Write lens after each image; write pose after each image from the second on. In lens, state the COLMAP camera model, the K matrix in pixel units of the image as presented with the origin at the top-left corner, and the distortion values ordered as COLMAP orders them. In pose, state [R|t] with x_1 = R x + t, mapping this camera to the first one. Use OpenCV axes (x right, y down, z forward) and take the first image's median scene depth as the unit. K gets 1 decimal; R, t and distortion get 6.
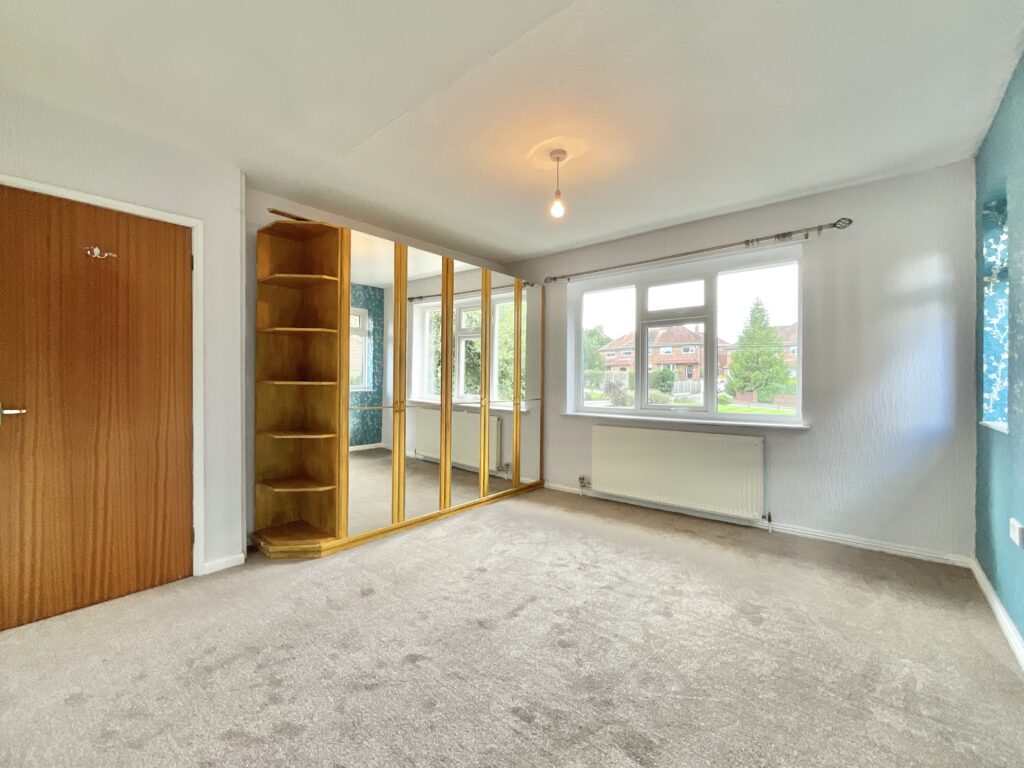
lens RADIAL K [[420.2, 0, 509.2], [0, 420.2, 383.2], [0, 0, 1]] dist [-0.002896, -0.000284]
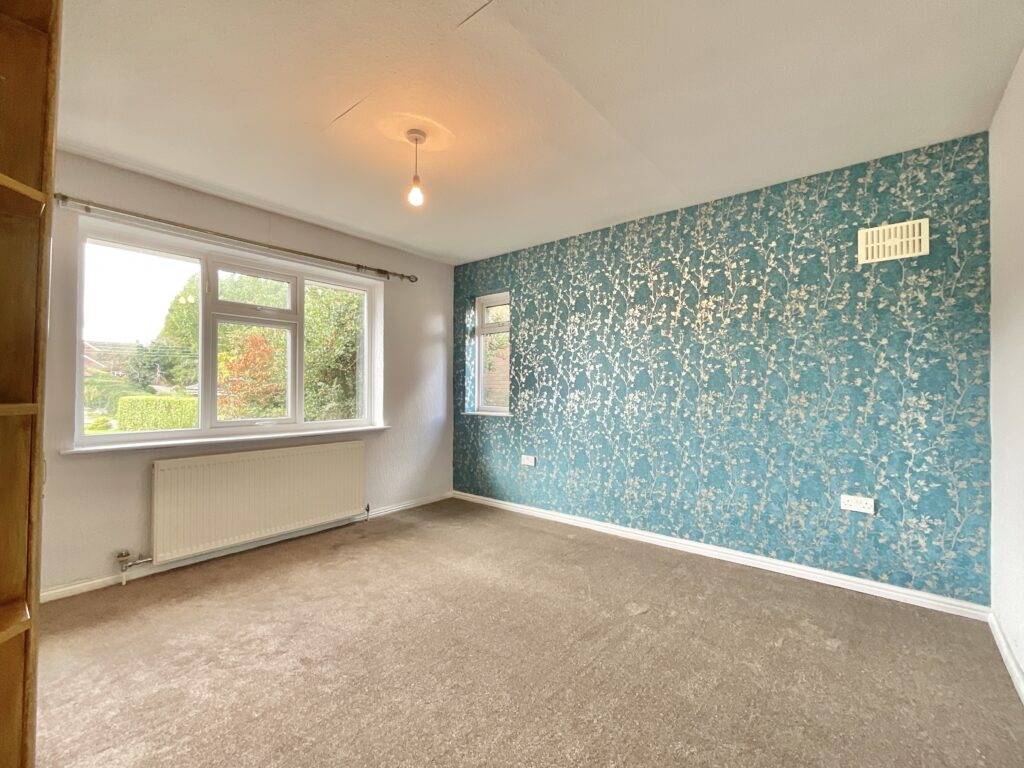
lens RADIAL K [[442.1, 0, 510.7], [0, 442.1, 381.1], [0, 0, 1]] dist [-0.001753, 0.000000]
pose [[0.004271, 0.014048, 0.999892, -0.618501], [-0.003011, 0.999897, -0.014035, -0.016873], [-0.999986, -0.002951, 0.004313, 0.607243]]
